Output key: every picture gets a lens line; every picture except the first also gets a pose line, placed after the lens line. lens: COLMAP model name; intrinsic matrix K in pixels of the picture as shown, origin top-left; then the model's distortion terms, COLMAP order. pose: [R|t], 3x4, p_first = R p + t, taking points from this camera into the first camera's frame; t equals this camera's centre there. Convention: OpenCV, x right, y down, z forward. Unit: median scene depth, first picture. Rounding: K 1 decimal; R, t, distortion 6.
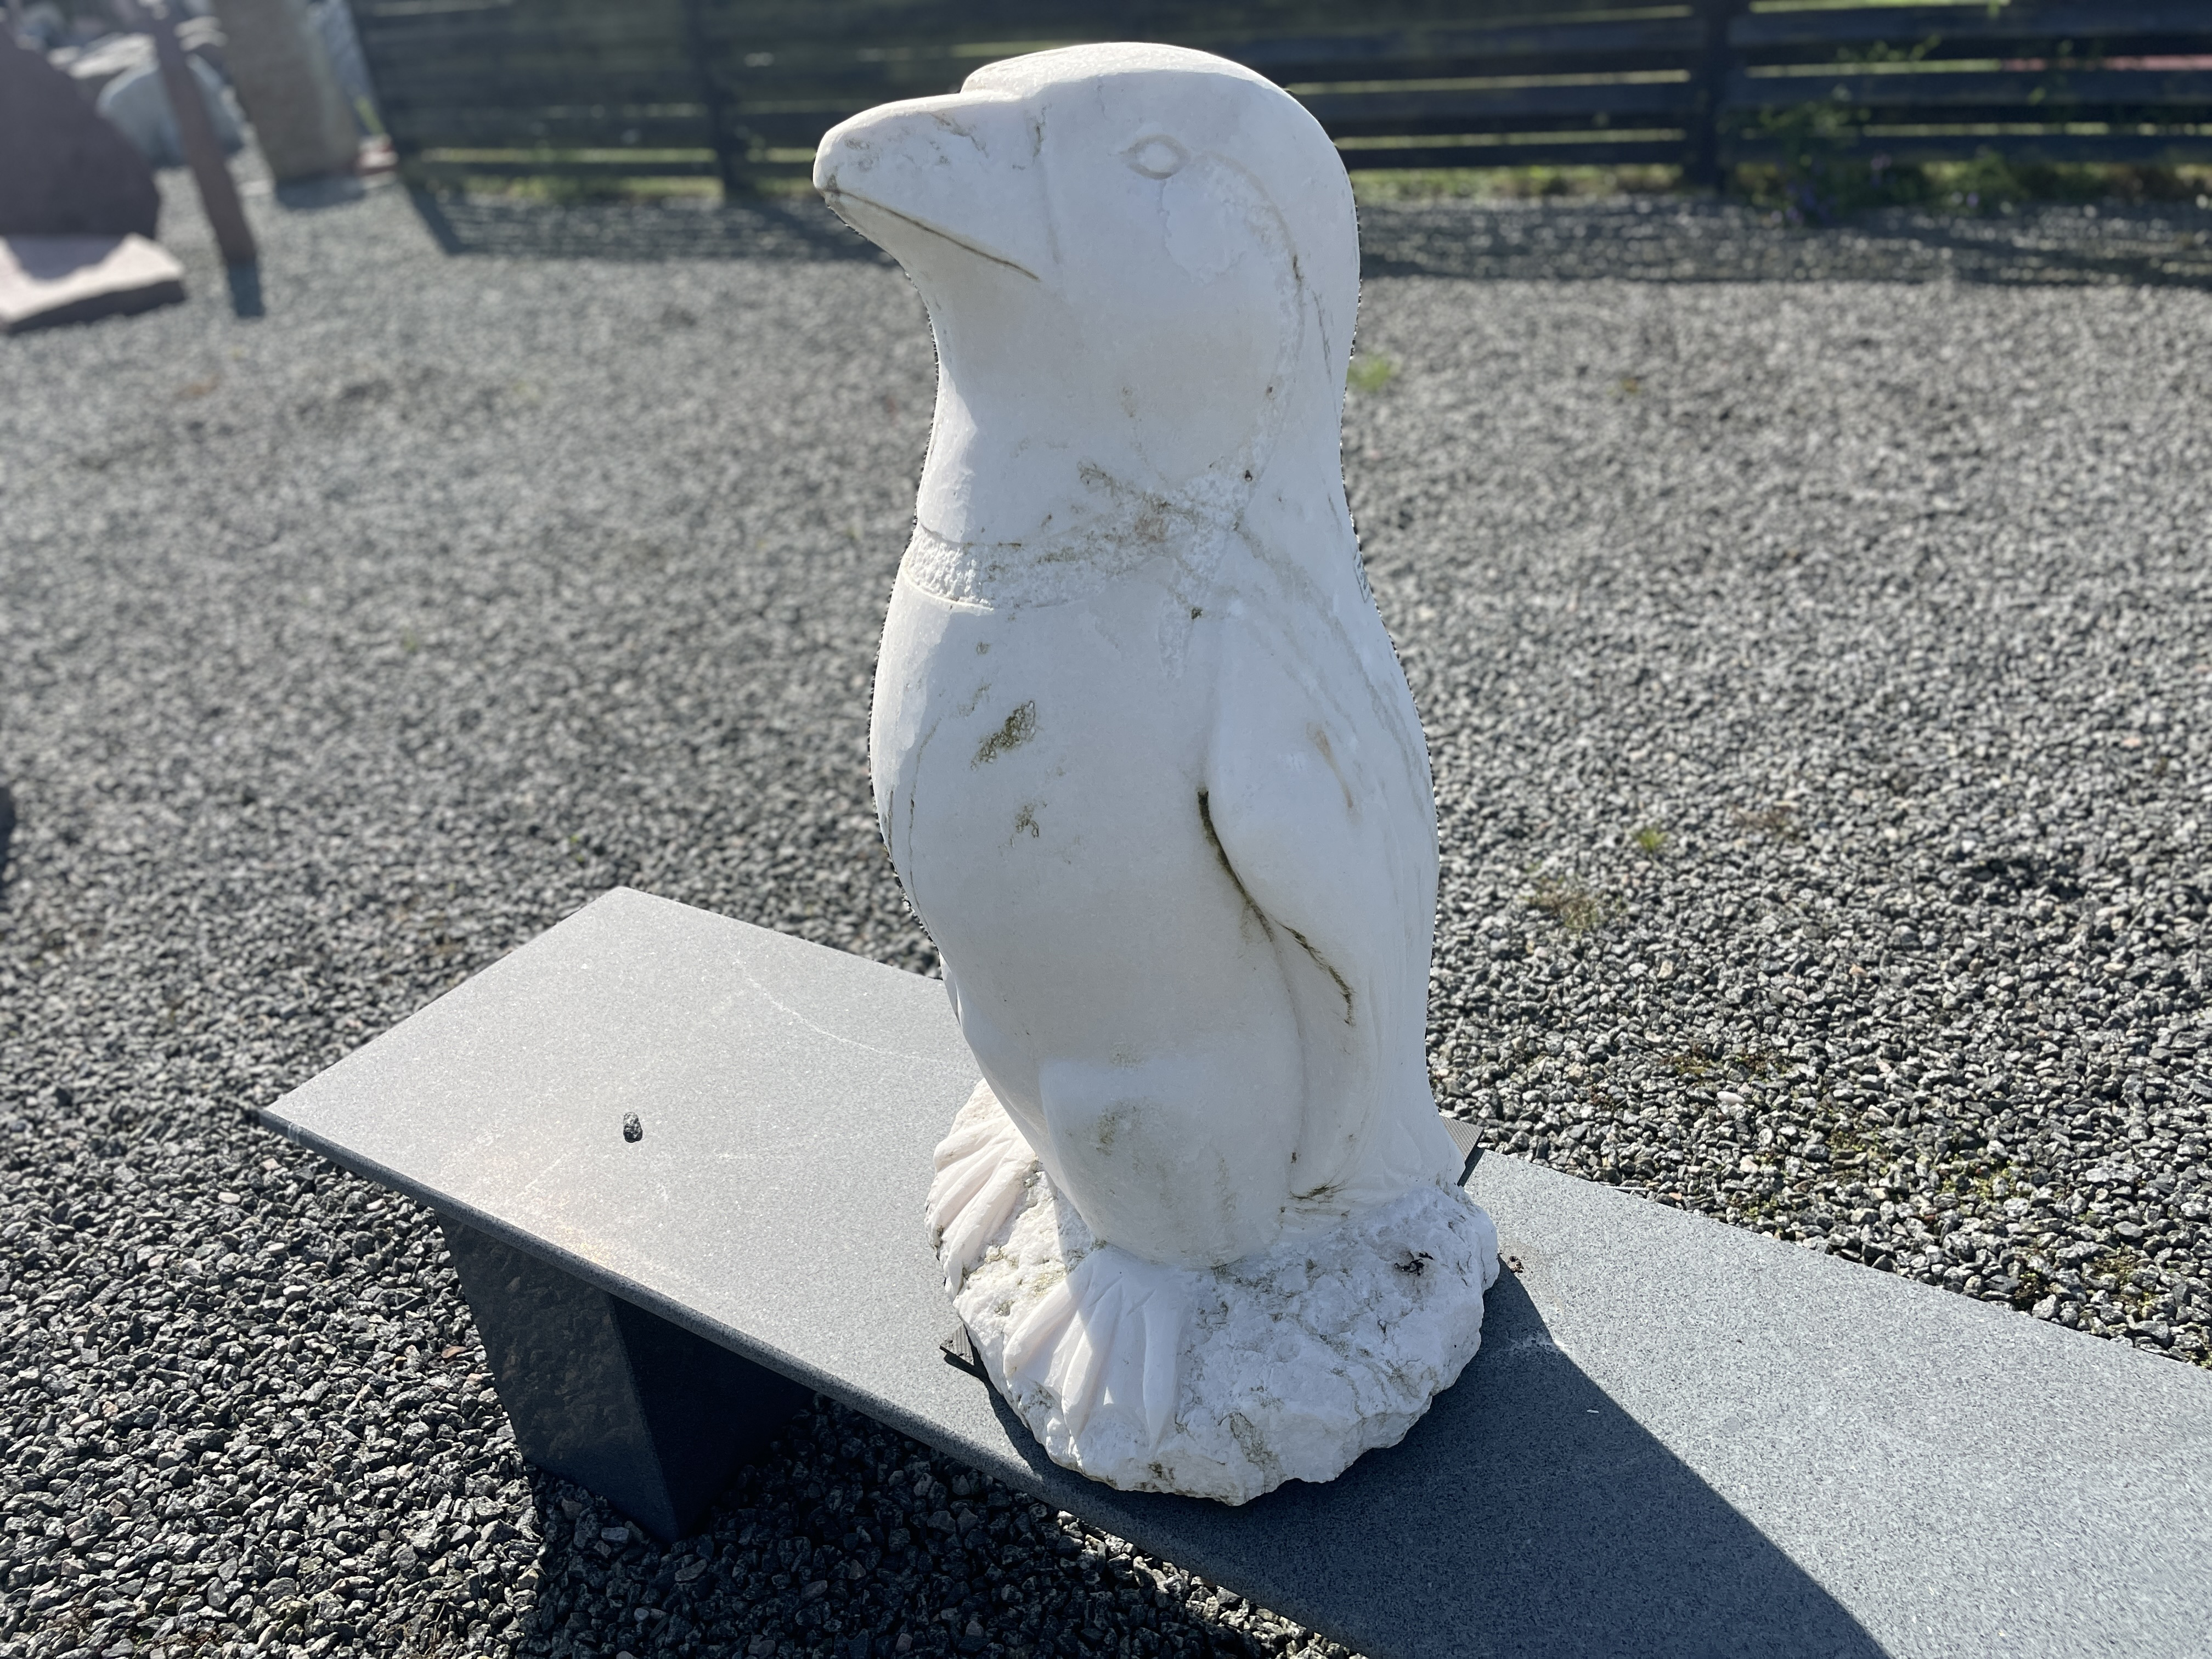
lens RADIAL K [[1642.6, 0, 1106.6], [0, 1642.6, 824.9], [0, 0, 1]] dist [0.082357, -0.108551]
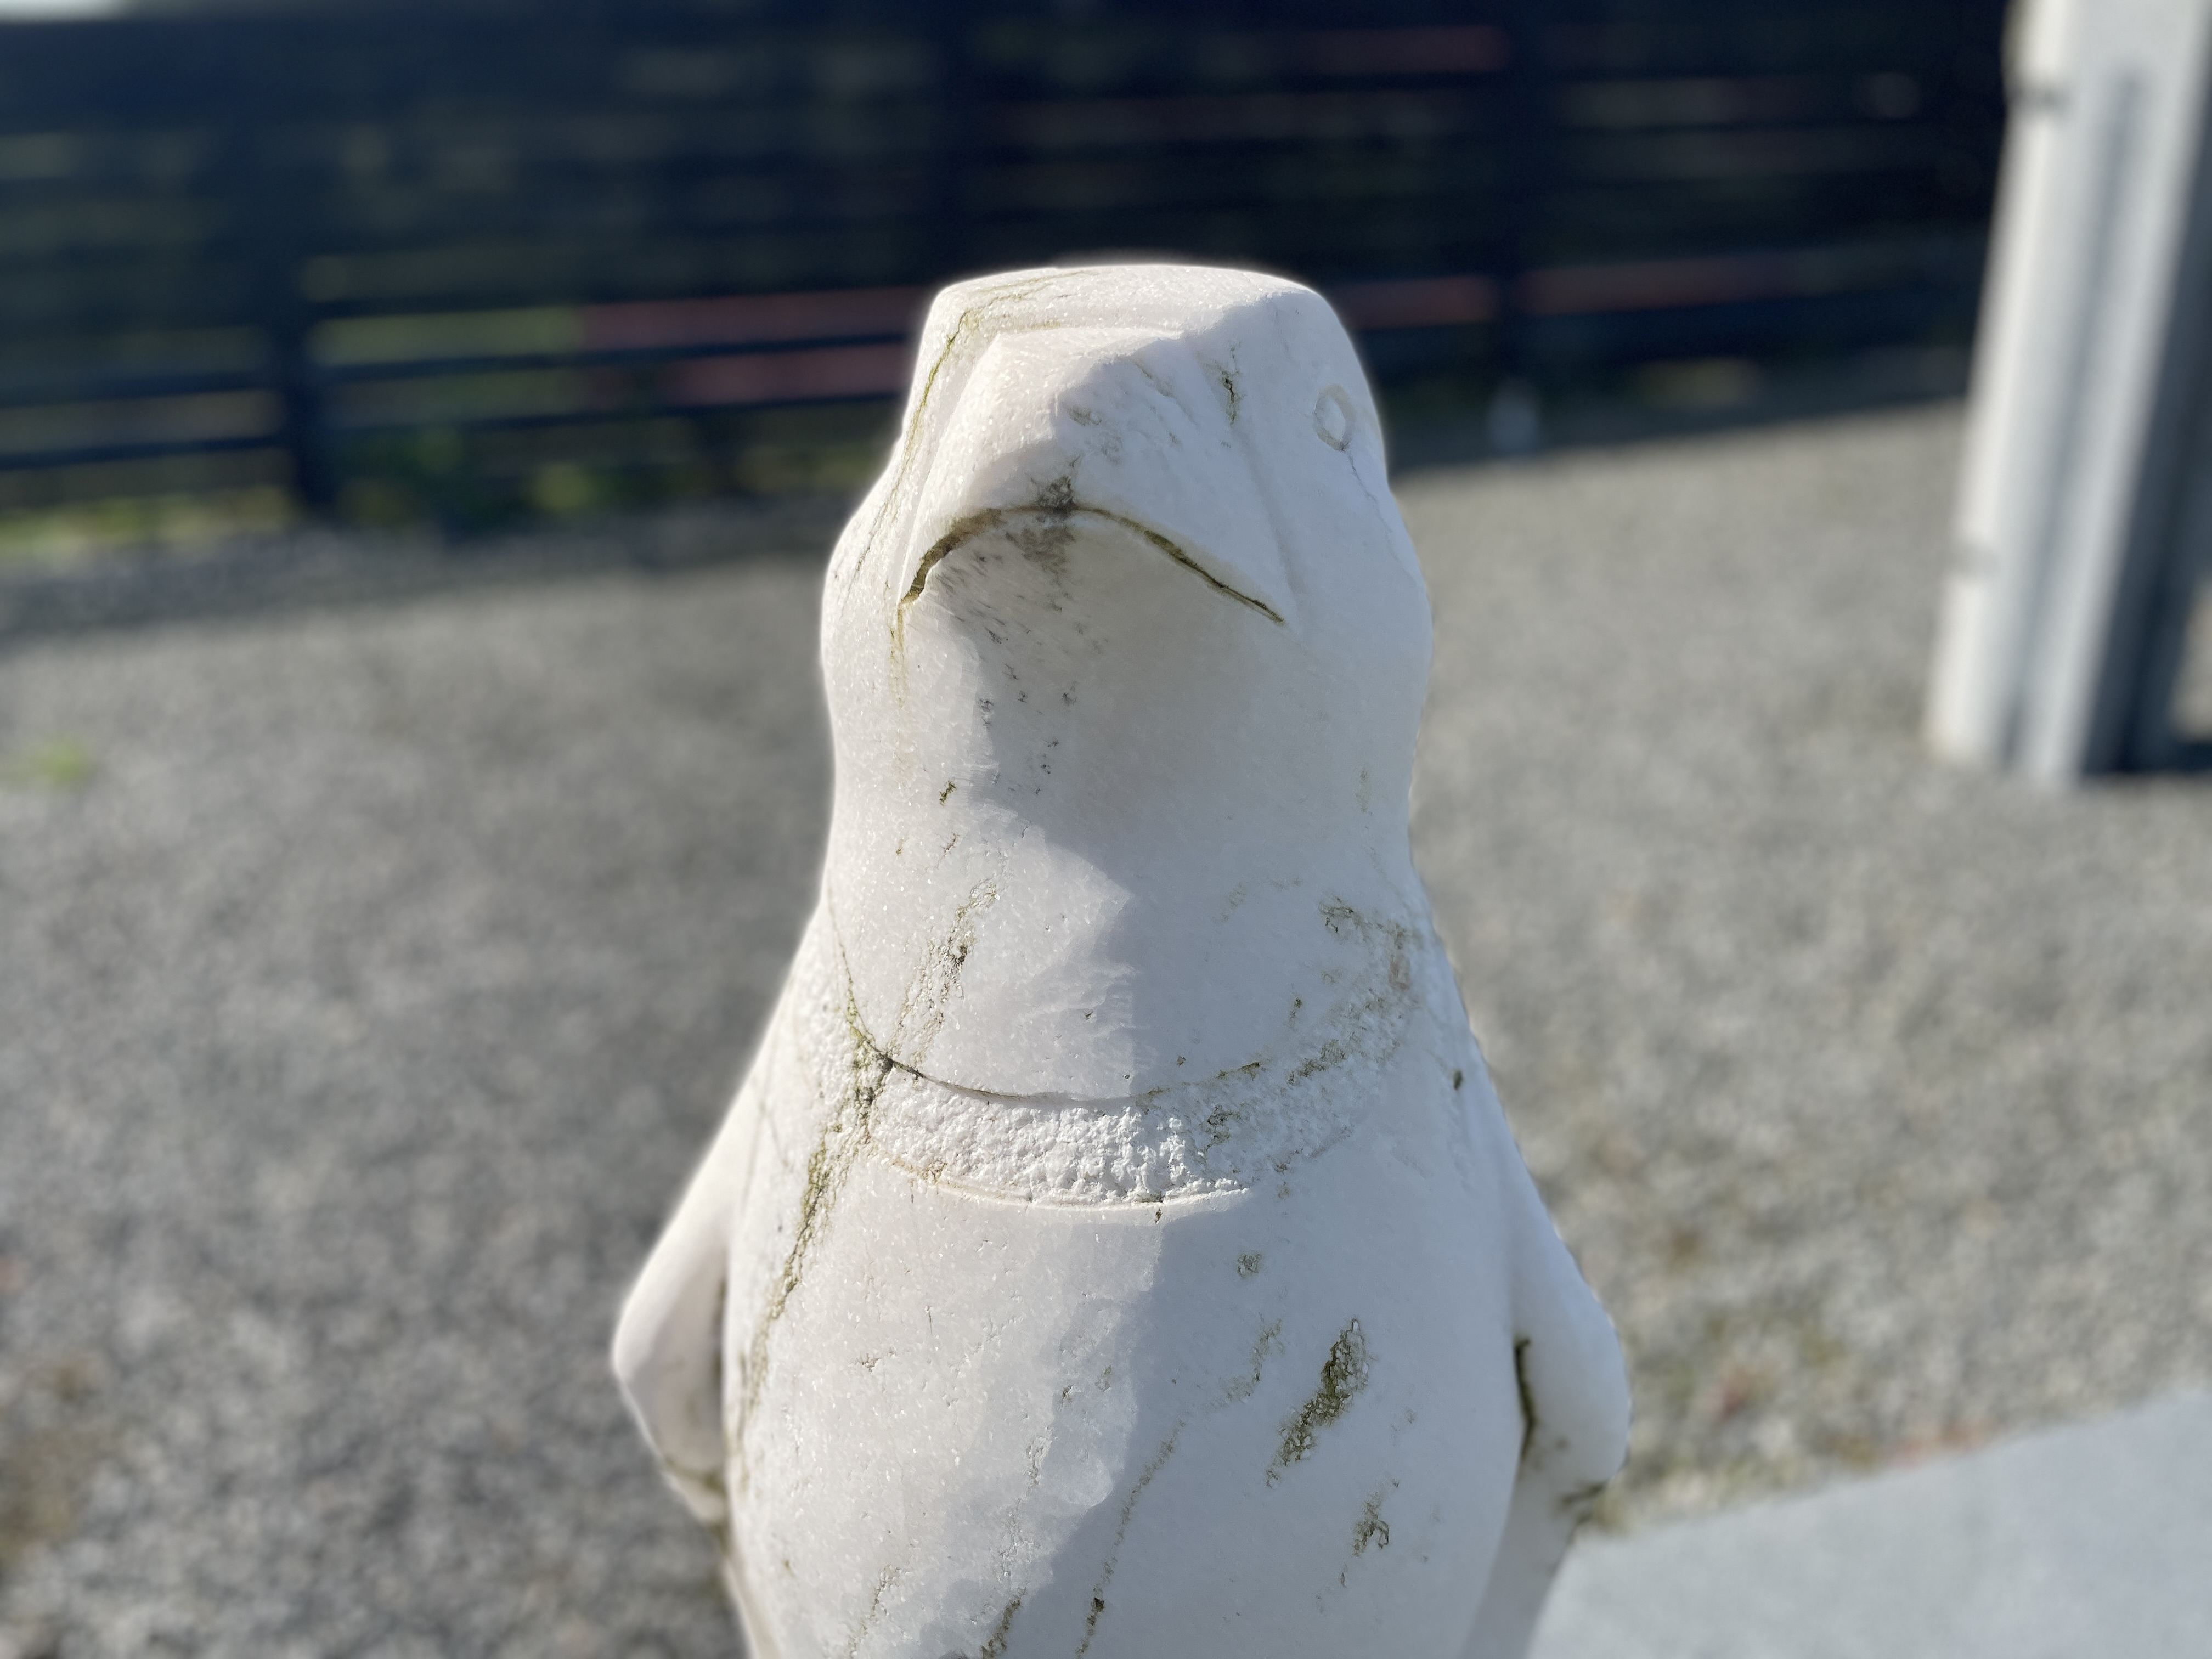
lens RADIAL K [[1642.6, 0, 1106.6], [0, 1642.6, 824.9], [0, 0, 1]] dist [0.082357, -0.108551]
pose [[0.682802, -0.213860, 0.698602, -0.465380], [0.337483, 0.940395, -0.041971, -0.239814], [-0.647986, 0.264424, 0.714278, 0.598105]]
